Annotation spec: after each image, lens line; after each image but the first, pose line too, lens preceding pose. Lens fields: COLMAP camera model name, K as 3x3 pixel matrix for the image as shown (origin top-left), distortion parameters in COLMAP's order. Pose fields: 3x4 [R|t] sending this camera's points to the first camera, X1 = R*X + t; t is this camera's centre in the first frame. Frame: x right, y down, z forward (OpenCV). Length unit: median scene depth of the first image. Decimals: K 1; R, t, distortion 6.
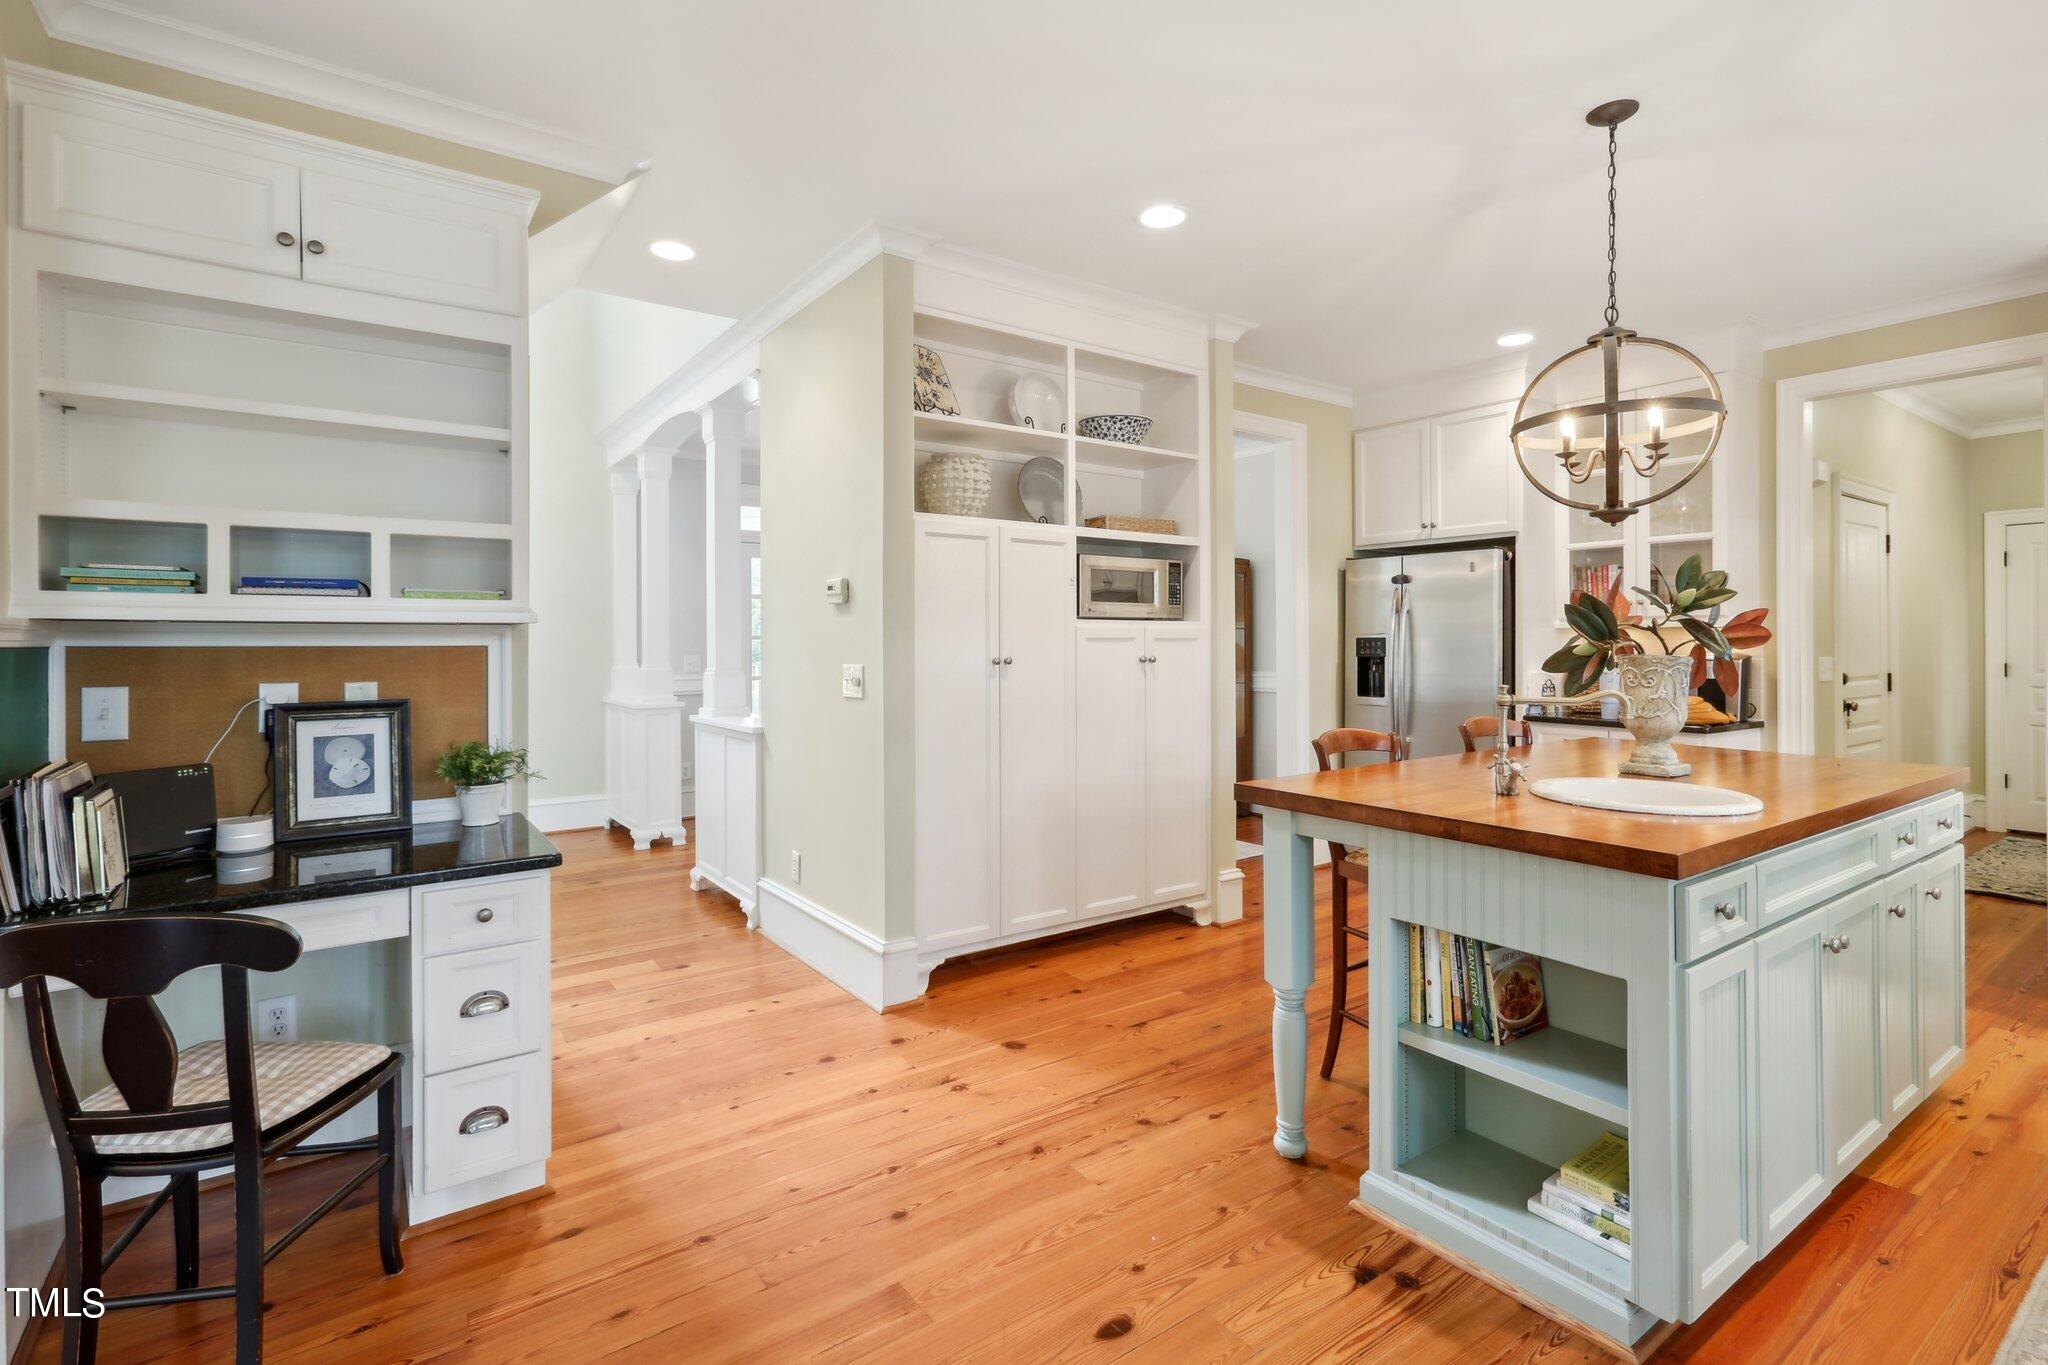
lens RADIAL K [[945.9, 0, 1050.9], [0, 945.9, 652.8], [0, 0, 1]] dist [-0.010860, 0.001526]
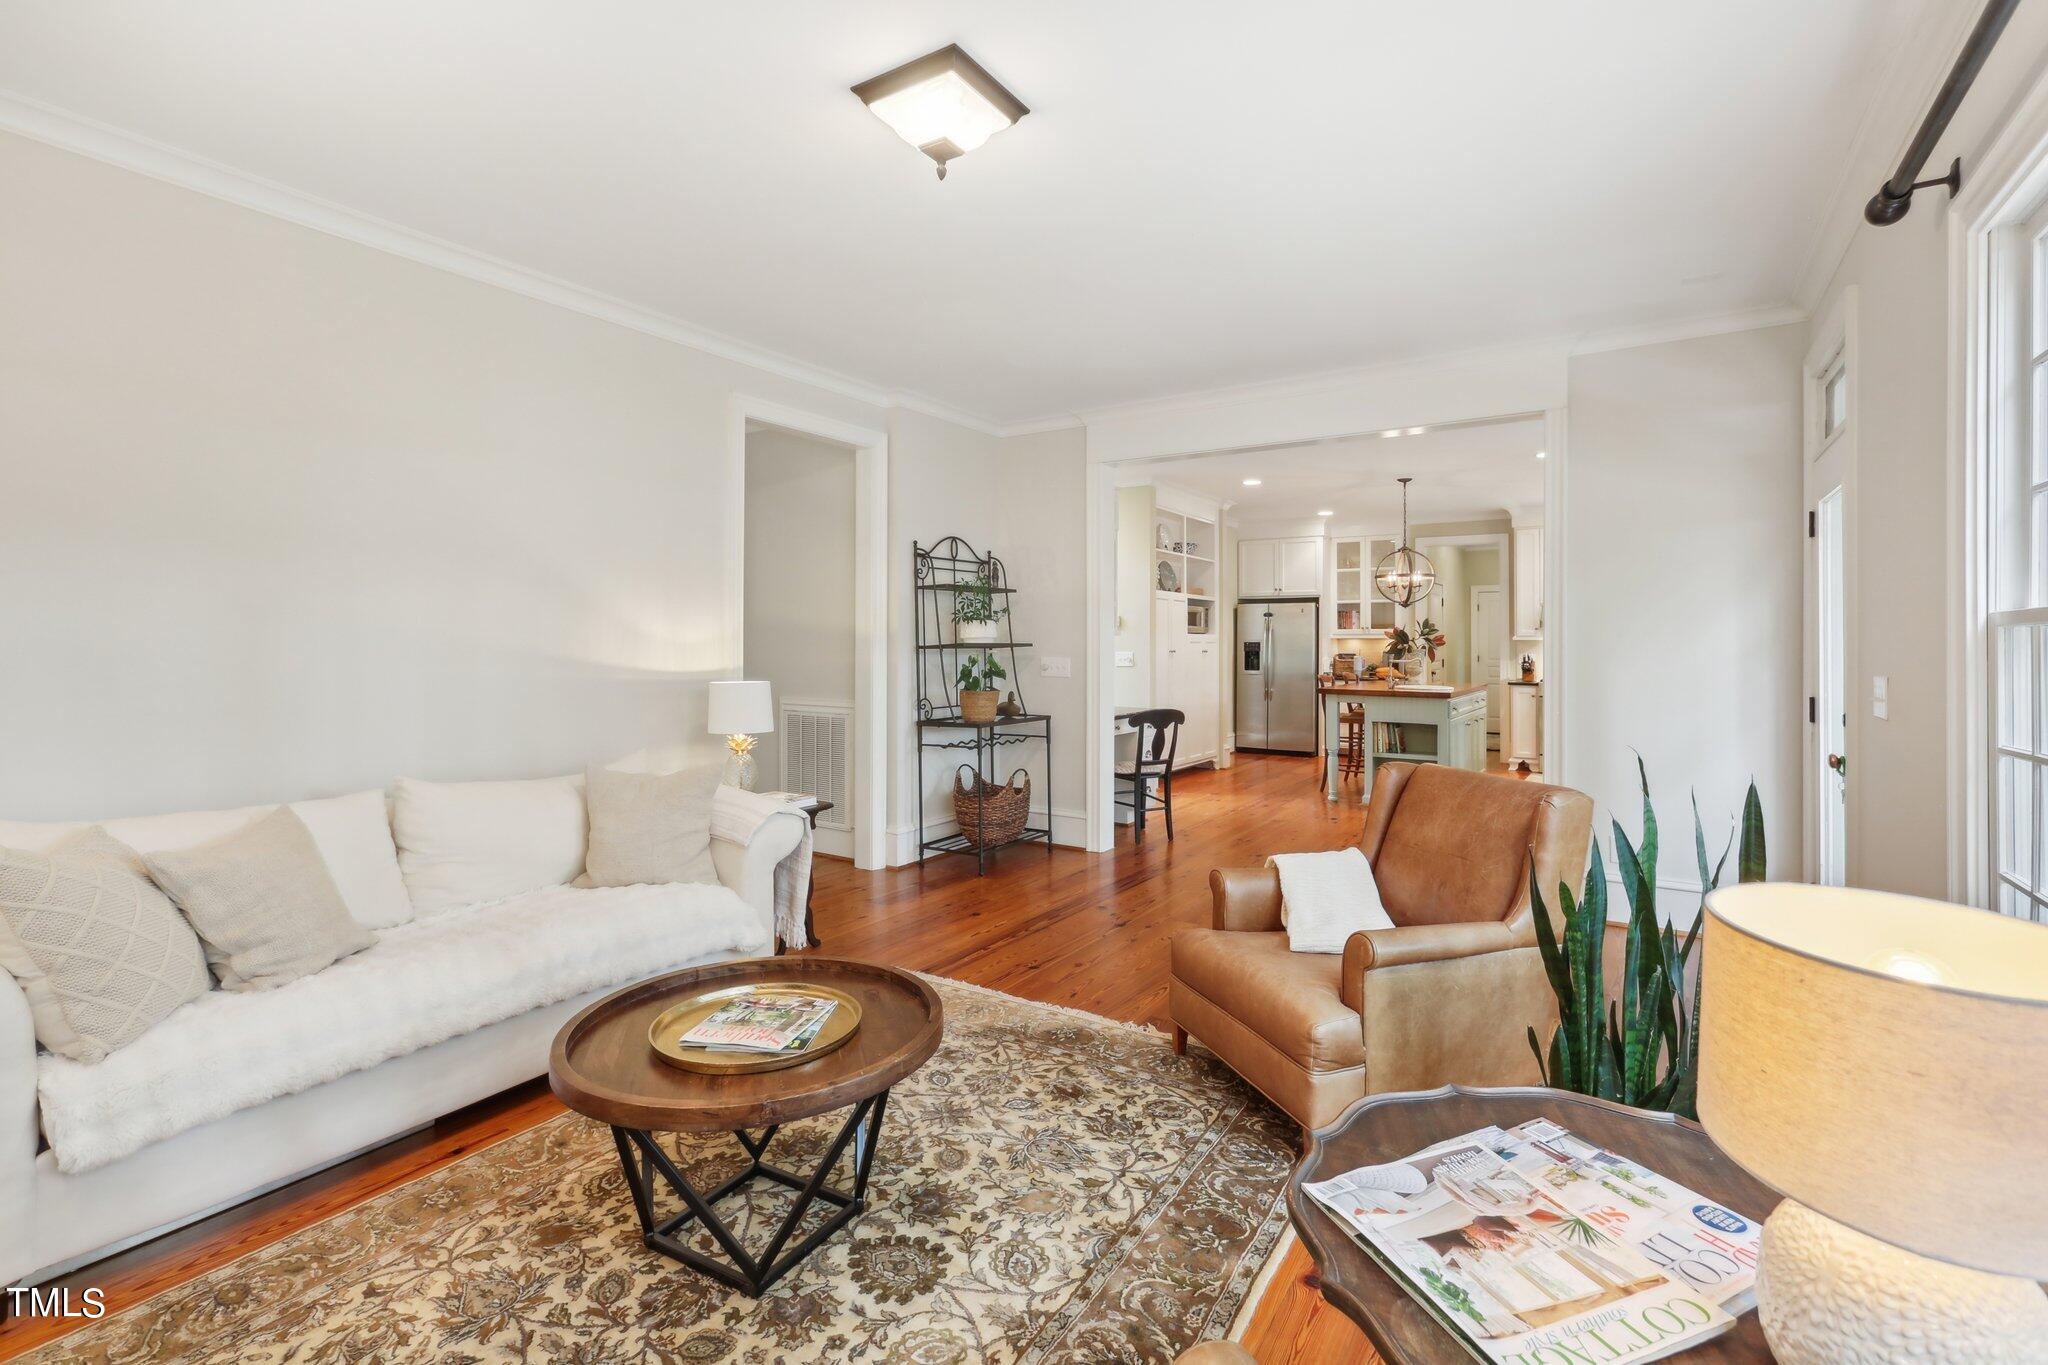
lens RADIAL K [[945.9, 0, 1039.3], [0, 945.9, 654.4], [0, 0, 1]] dist [-0.010860, 0.001526]
pose [[0.925139, 0.004069, 0.379608, -1.077686], [-0.005788, 0.999978, 0.003387, 0.009117], [-0.379586, -0.005330, 0.925141, -0.915258]]
